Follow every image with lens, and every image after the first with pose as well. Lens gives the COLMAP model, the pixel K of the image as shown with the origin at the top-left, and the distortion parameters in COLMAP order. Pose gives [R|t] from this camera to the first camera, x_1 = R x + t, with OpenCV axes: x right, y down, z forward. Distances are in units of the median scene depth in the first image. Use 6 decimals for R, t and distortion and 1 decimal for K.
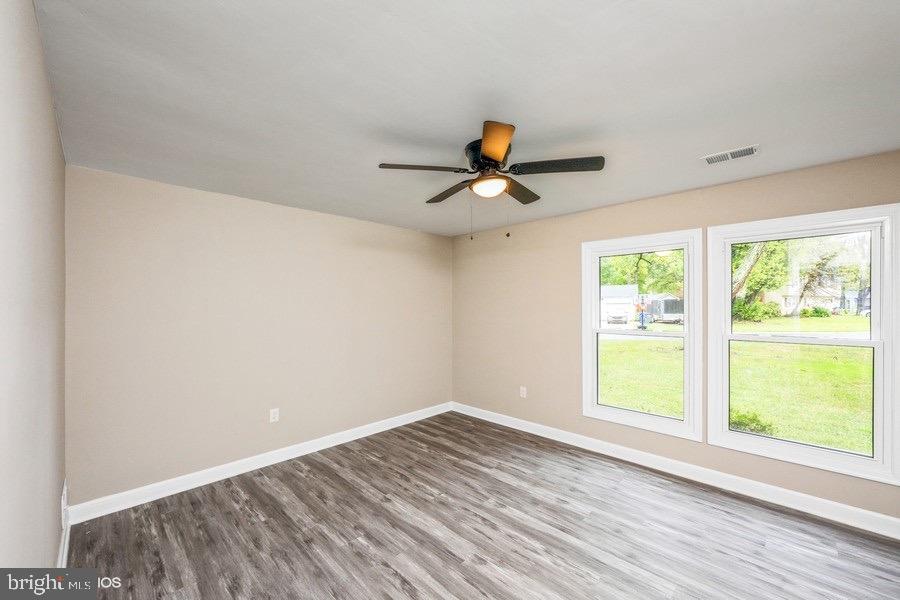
lens RADIAL K [[358.5, 0, 447.7], [0, 358.5, 298.4], [0, 0, 1]] dist [-0.000720, -0.000164]
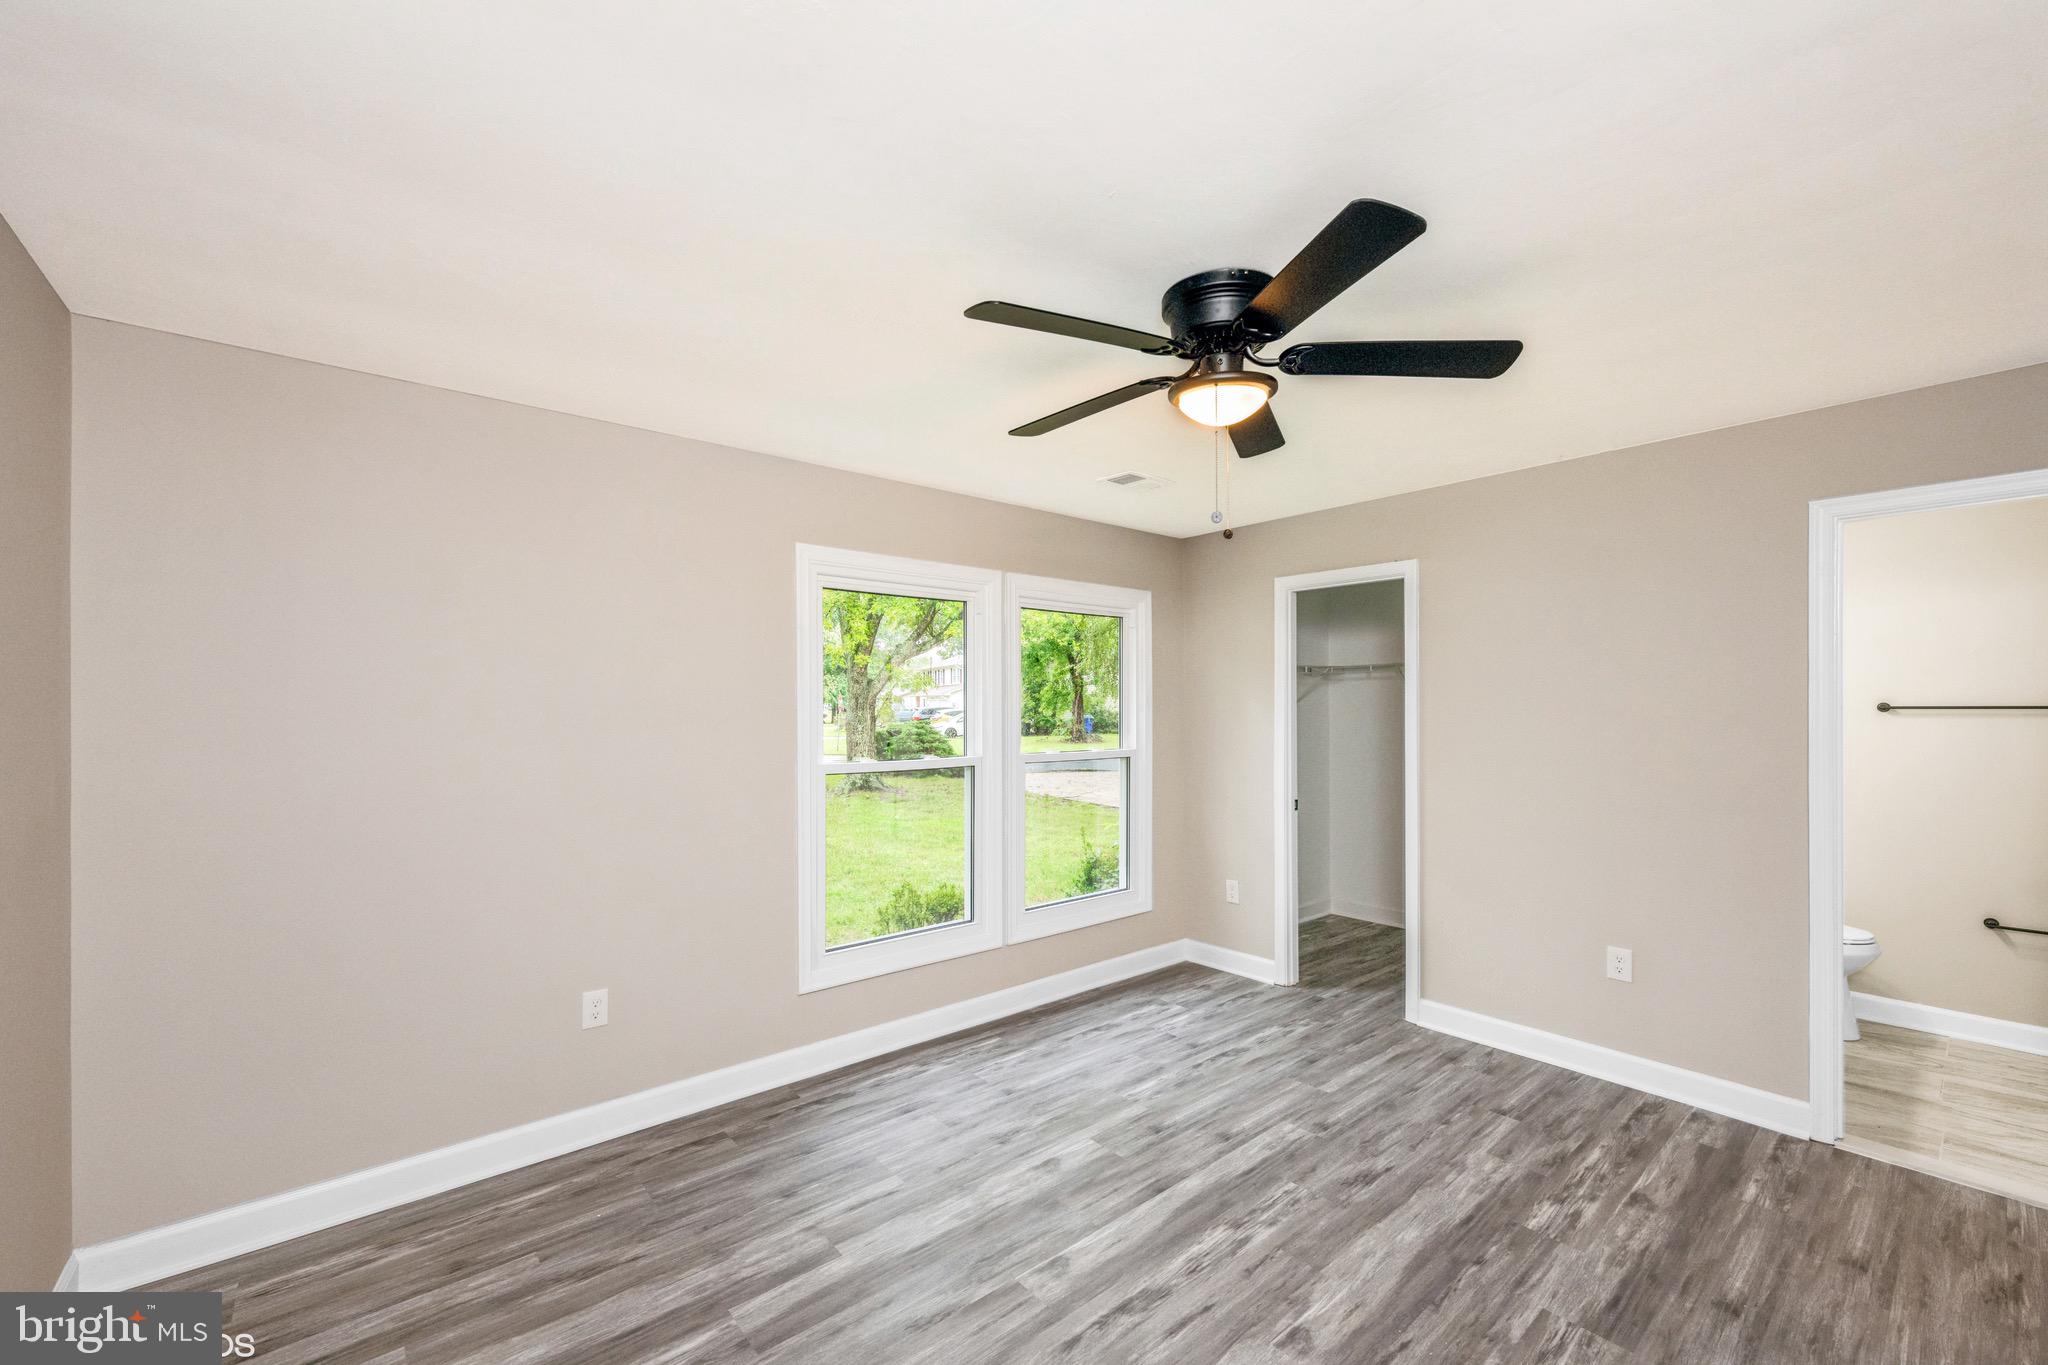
lens RADIAL K [[815.9, 0, 1081.0], [0, 815.9, 711.4], [0, 0, 1]] dist [-0.000720, -0.000164]
pose [[0.078176, -0.007306, 0.996913, -0.542362], [-0.013995, 0.999867, 0.008425, 0.024846], [-0.996841, -0.014610, 0.078064, 0.781092]]
